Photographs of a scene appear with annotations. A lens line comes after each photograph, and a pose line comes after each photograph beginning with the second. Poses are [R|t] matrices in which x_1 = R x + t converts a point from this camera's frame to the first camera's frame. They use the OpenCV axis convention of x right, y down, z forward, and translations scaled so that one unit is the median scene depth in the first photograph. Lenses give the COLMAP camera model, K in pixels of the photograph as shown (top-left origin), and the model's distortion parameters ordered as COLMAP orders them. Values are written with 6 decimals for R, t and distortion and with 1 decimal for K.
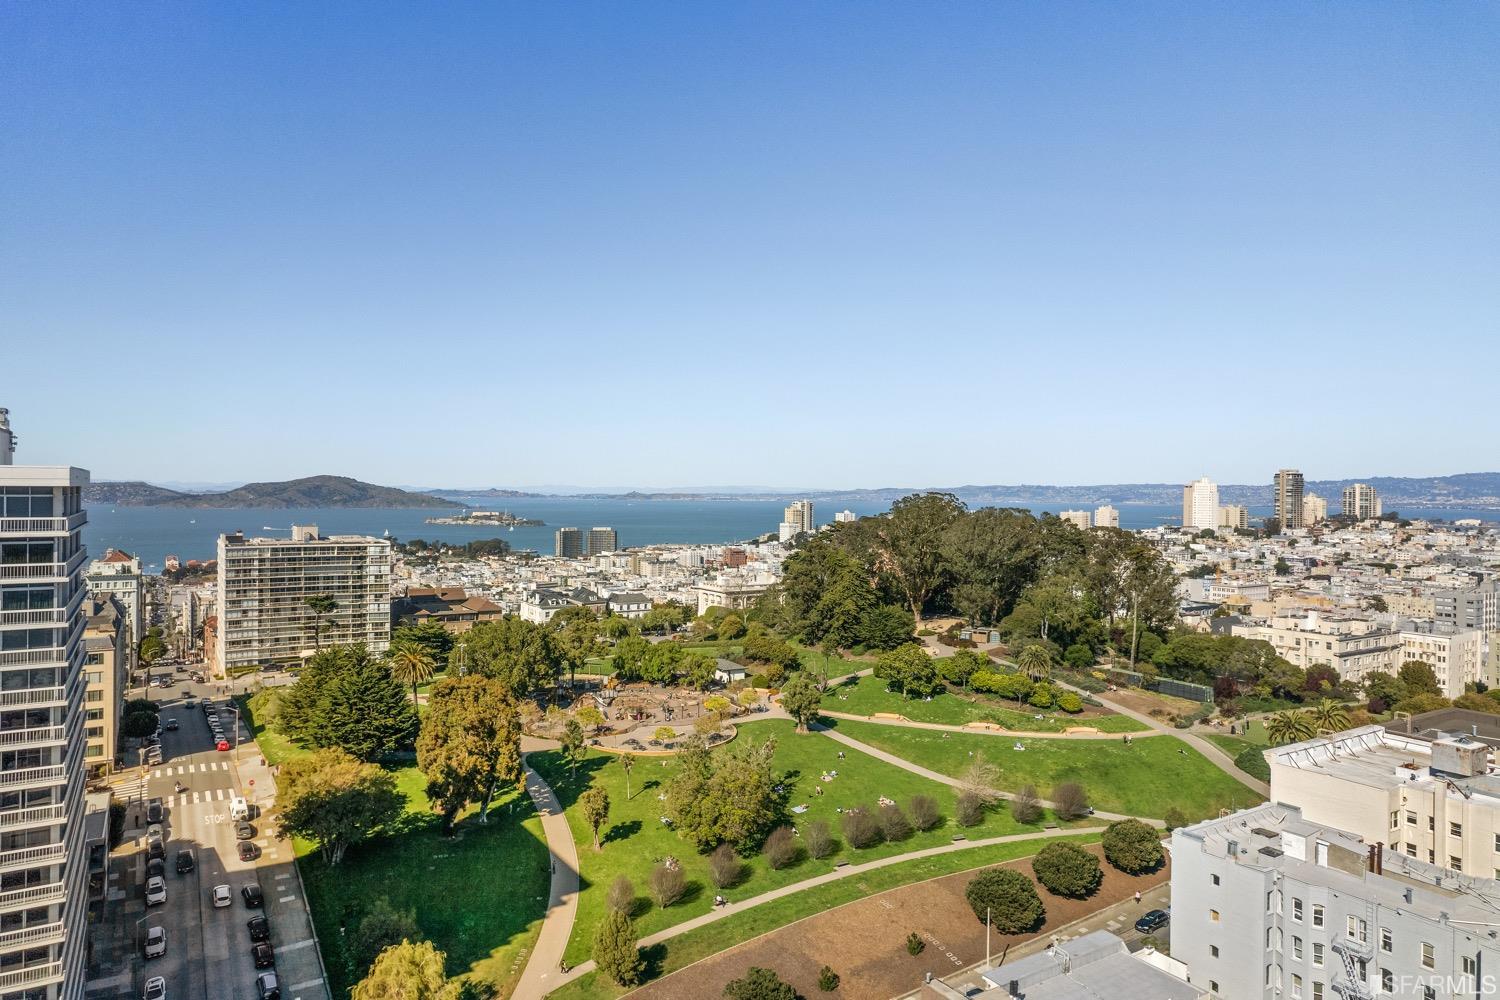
lens RADIAL K [[990.9, 0, 754.8], [0, 990.9, 396.1], [0, 0, 1]] dist [-0.062927, 0.044106]
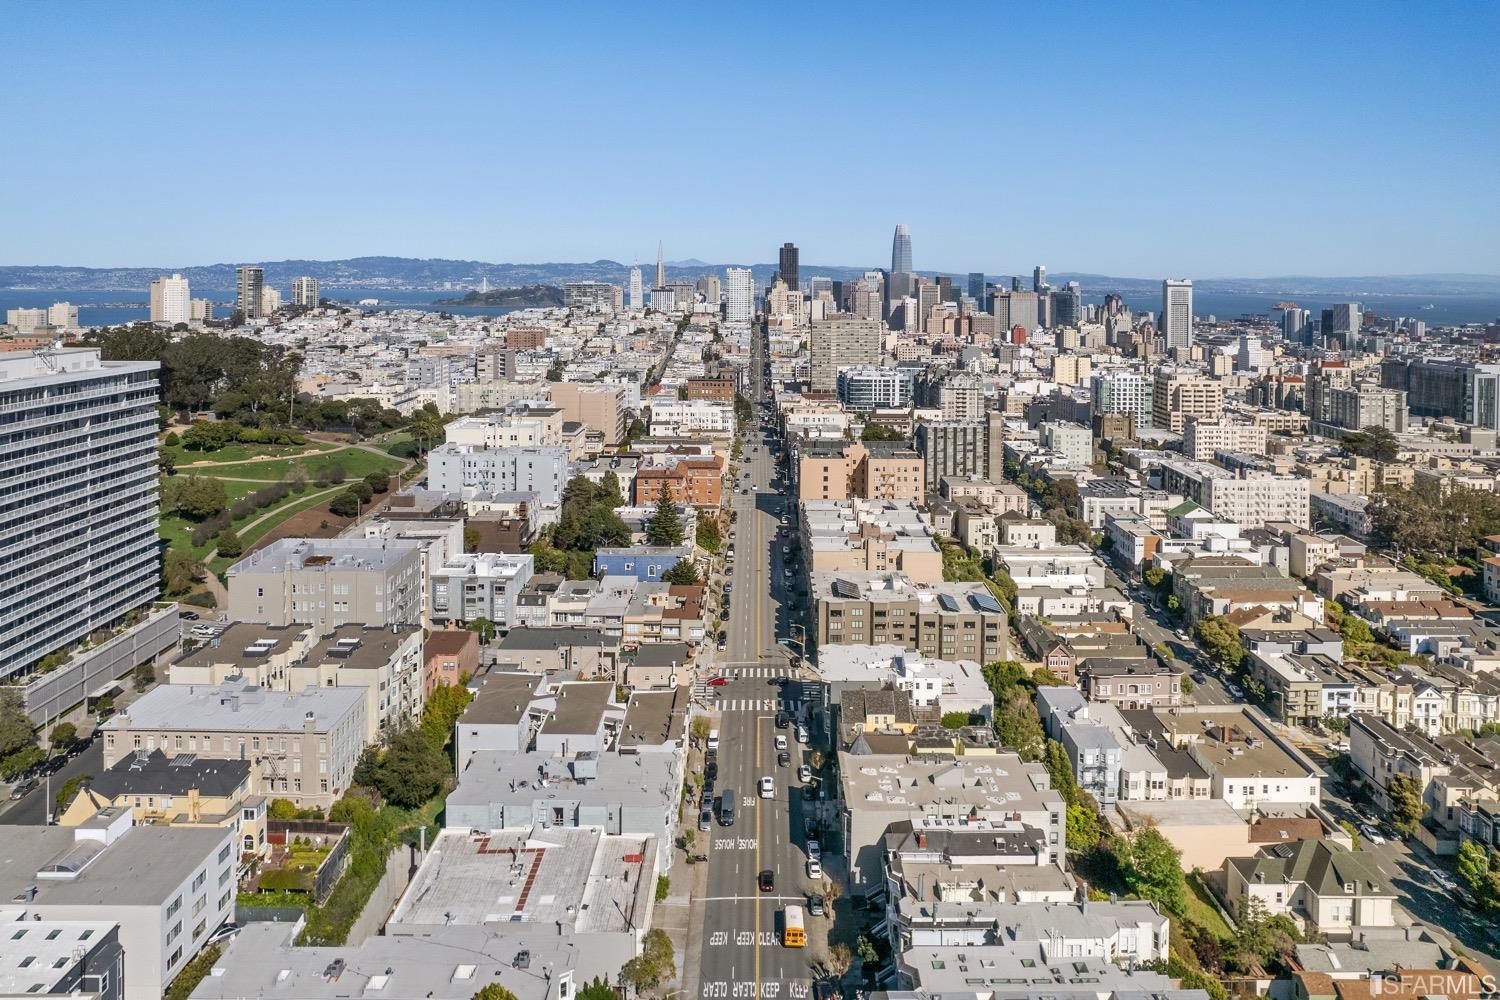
lens RADIAL K [[990.9, 0, 754.8], [0, 990.9, 396.1], [0, 0, 1]] dist [-0.062927, 0.044106]
pose [[0.537164, -0.108913, 0.836417, -0.106232], [-0.076342, 0.981281, 0.176805, -0.022968], [-0.840016, -0.158827, 0.518794, -0.095139]]
